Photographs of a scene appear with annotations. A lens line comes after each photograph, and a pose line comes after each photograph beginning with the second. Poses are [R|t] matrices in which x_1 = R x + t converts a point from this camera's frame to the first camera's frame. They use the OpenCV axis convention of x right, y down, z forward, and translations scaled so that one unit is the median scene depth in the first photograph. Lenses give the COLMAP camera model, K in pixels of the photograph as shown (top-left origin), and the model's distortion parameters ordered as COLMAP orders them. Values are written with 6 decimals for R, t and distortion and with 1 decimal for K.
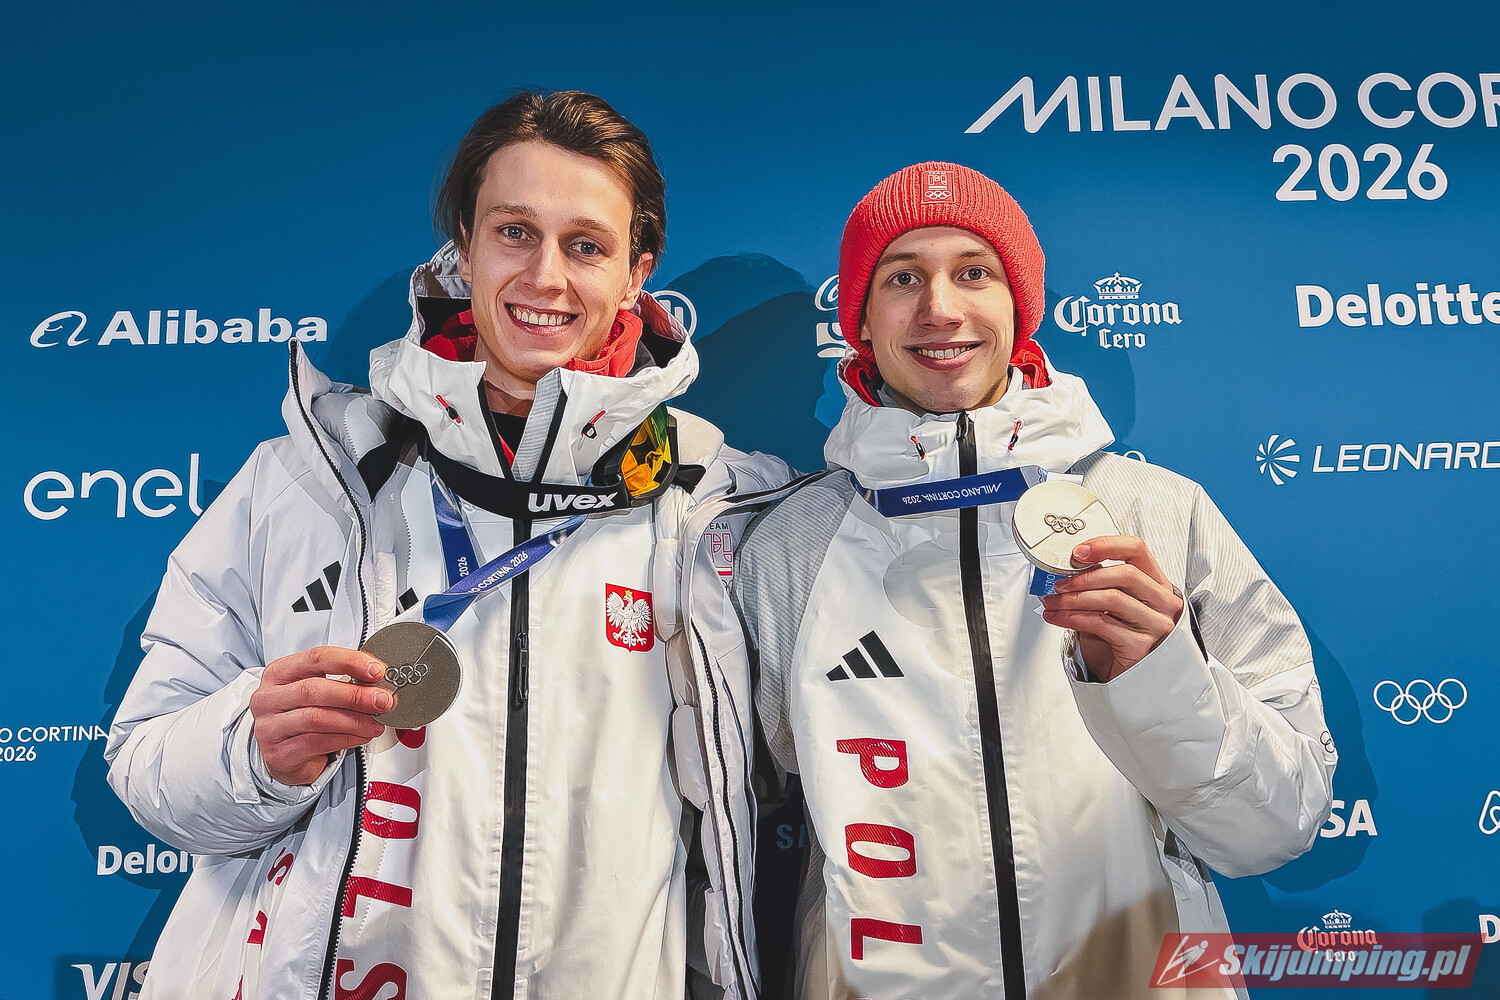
lens RADIAL K [[1093.5, 0, 780.2], [0, 1093.5, 489.5], [0, 0, 1]] dist [-0.000392, -0.012219]
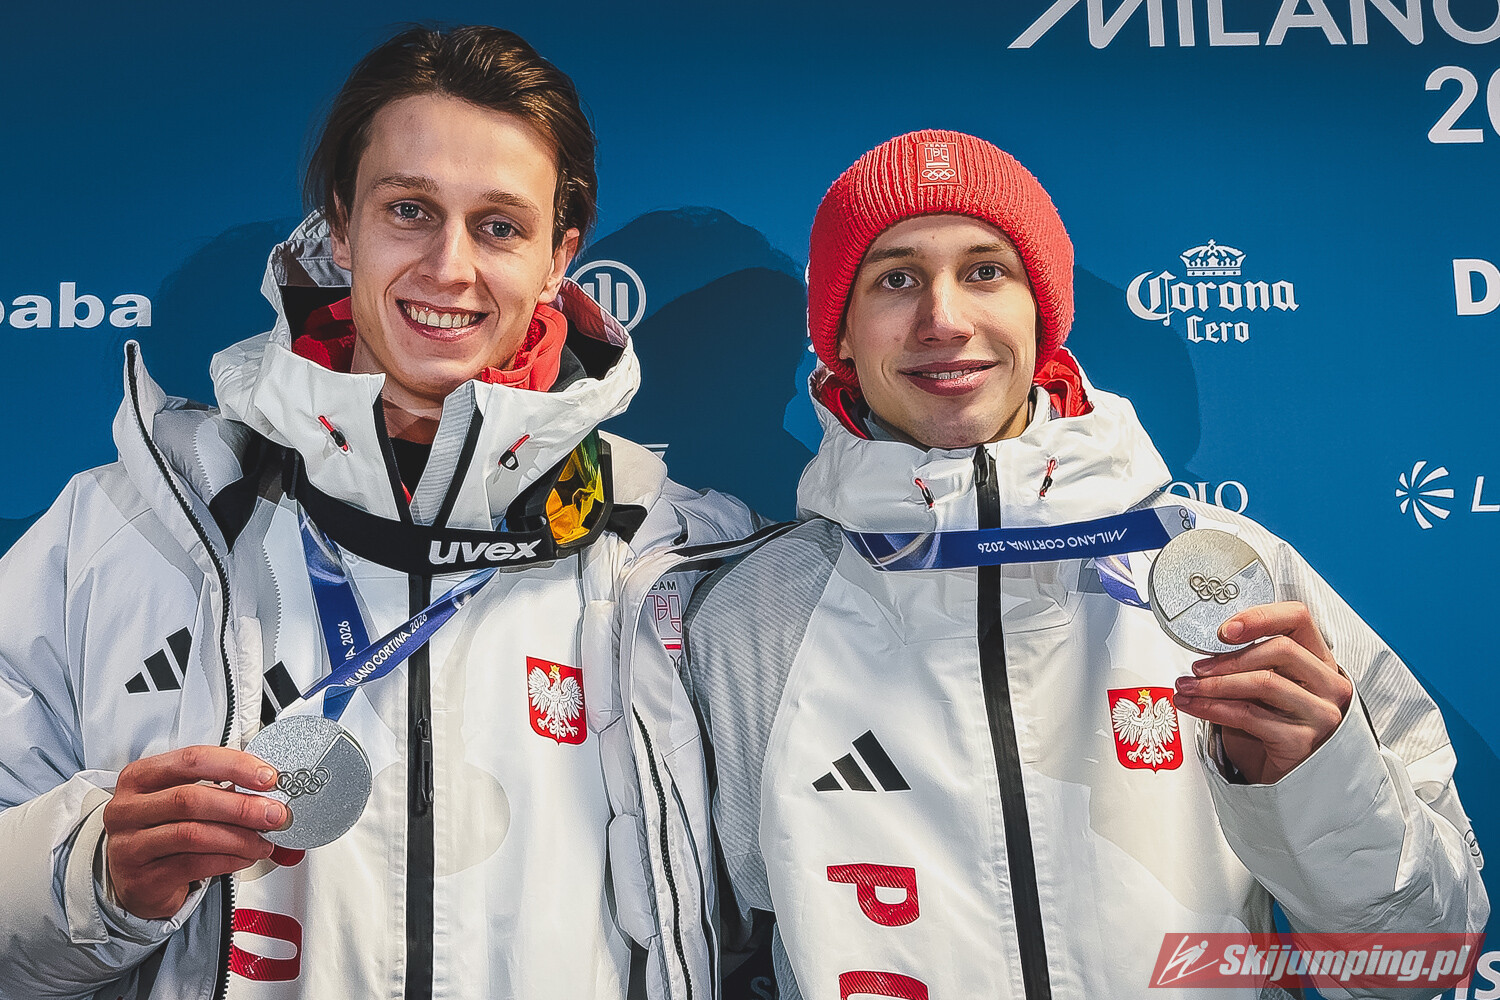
lens RADIAL K [[2071.5, 0, 745.6], [0, 2071.5, 495.6], [0, 0, 1]] dist [0.060891, 0.000000]
pose [[0.998359, 0.001017, -0.057258, 0.080879], [0.000472, 0.999662, 0.025993, -0.067721], [0.057265, -0.025977, 0.998021, -0.460367]]
